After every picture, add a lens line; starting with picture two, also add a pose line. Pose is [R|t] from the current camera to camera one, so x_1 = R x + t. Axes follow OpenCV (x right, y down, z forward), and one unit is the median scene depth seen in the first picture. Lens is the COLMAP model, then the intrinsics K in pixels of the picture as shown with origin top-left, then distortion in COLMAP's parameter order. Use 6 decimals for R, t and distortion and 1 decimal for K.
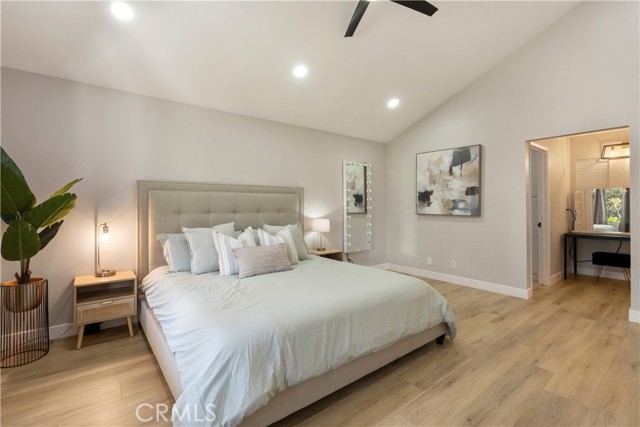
lens RADIAL K [[295.9, 0, 316.0], [0, 295.9, 201.6], [0, 0, 1]] dist [-0.003756, 0.000163]
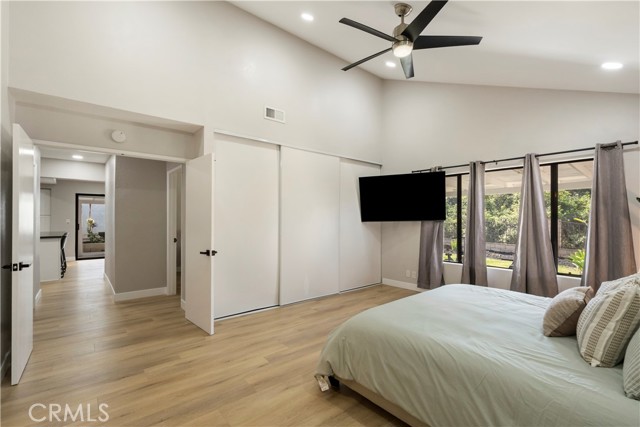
lens RADIAL K [[287.2, 0, 320.0], [0, 287.2, 213.5], [0, 0, 1]] dist [-0.000271, 0.000086]
pose [[-0.999113, -0.003354, -0.041969, 0.301839], [-0.002011, 0.999486, -0.032009, -0.007006], [0.042054, -0.031896, -0.998606, 1.129769]]
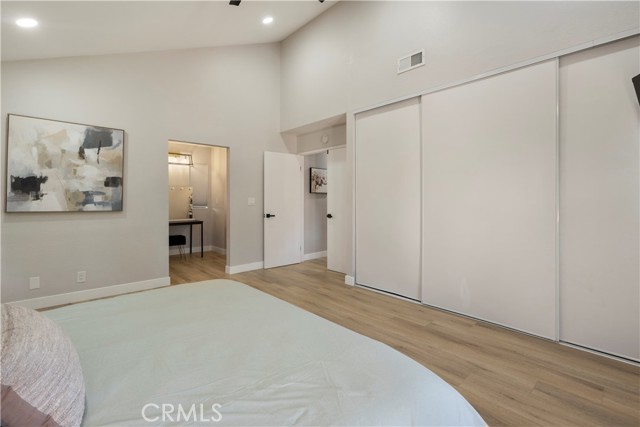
lens RADIAL K [[295.9, 0, 316.0], [0, 295.9, 201.6], [0, 0, 1]] dist [-0.003756, 0.000163]
pose [[-0.074975, -0.003265, 0.997180, -0.361237], [-0.014656, 0.999890, 0.002172, 0.010336], [-0.997078, -0.014452, -0.075015, 0.476434]]
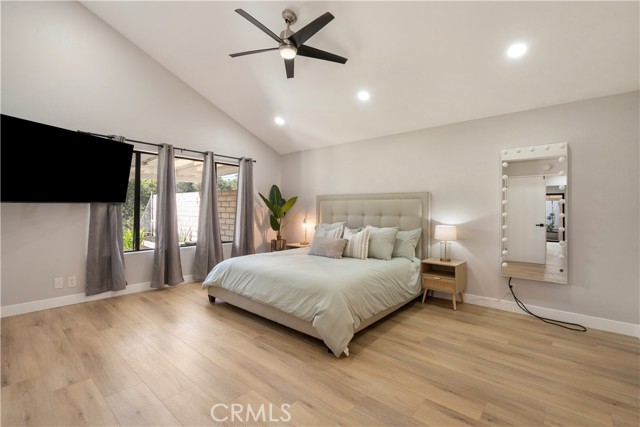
lens RADIAL K [[286.0, 0, 311.6], [0, 286.0, 208.3], [0, 0, 1]] dist [-0.000921, -0.000070]
pose [[0.180178, -0.000041, -0.983634, 0.798806], [0.005849, 0.999982, 0.001029, 0.002938], [0.983617, -0.005939, 0.180175, 0.460338]]
